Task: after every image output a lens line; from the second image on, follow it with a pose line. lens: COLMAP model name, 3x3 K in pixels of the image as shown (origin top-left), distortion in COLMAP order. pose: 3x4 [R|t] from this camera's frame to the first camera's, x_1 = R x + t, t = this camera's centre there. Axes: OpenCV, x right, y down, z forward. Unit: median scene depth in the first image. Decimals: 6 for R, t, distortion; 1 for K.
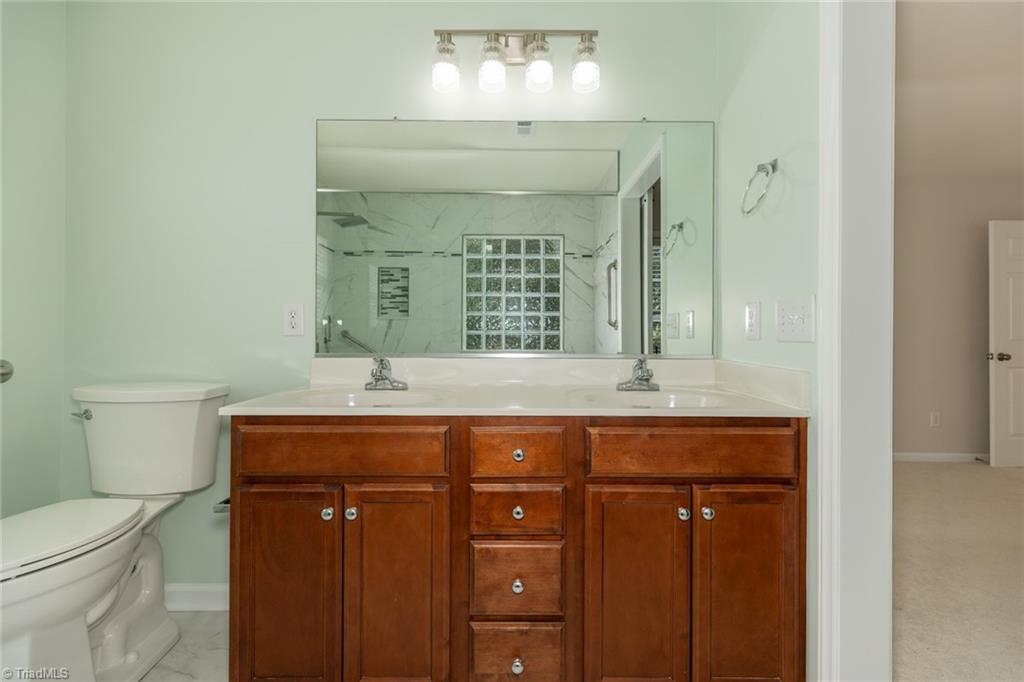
lens RADIAL K [[477.0, 0, 488.7], [0, 477.0, 337.1], [0, 0, 1]] dist [0.003058, 0.000371]
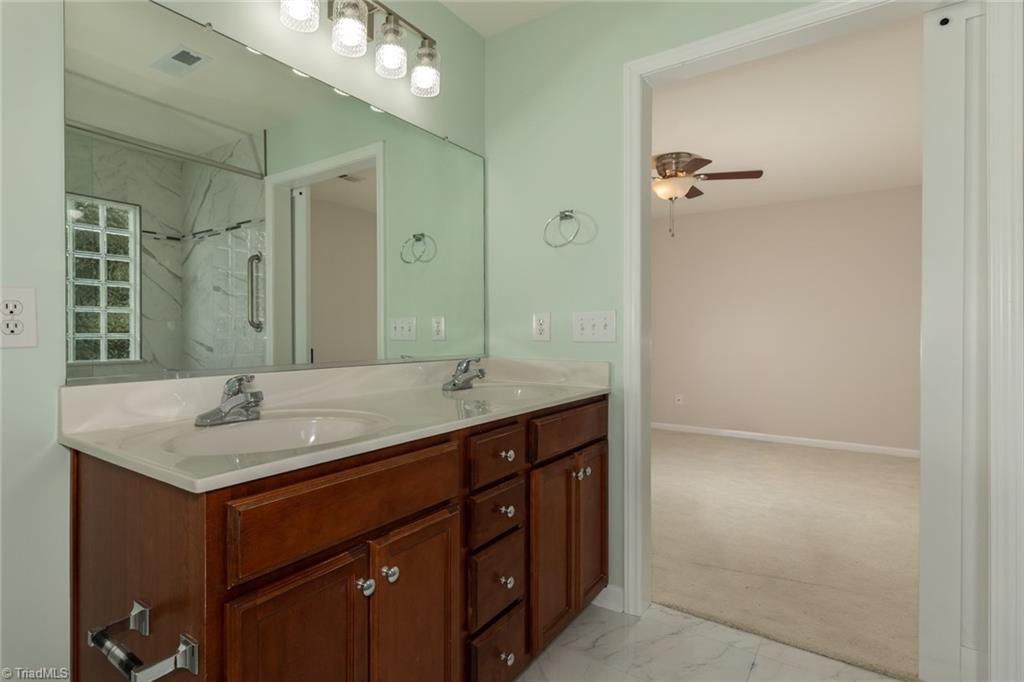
lens RADIAL K [[498.8, 0, 512.0], [0, 498.8, 341.0], [0, 0, 1]] dist [0.002299, 0.000387]
pose [[0.584089, -0.016527, 0.811522, -0.550869], [0.012620, 0.999857, 0.011280, -0.009964], [-0.811592, 0.003653, 0.584213, 0.246172]]
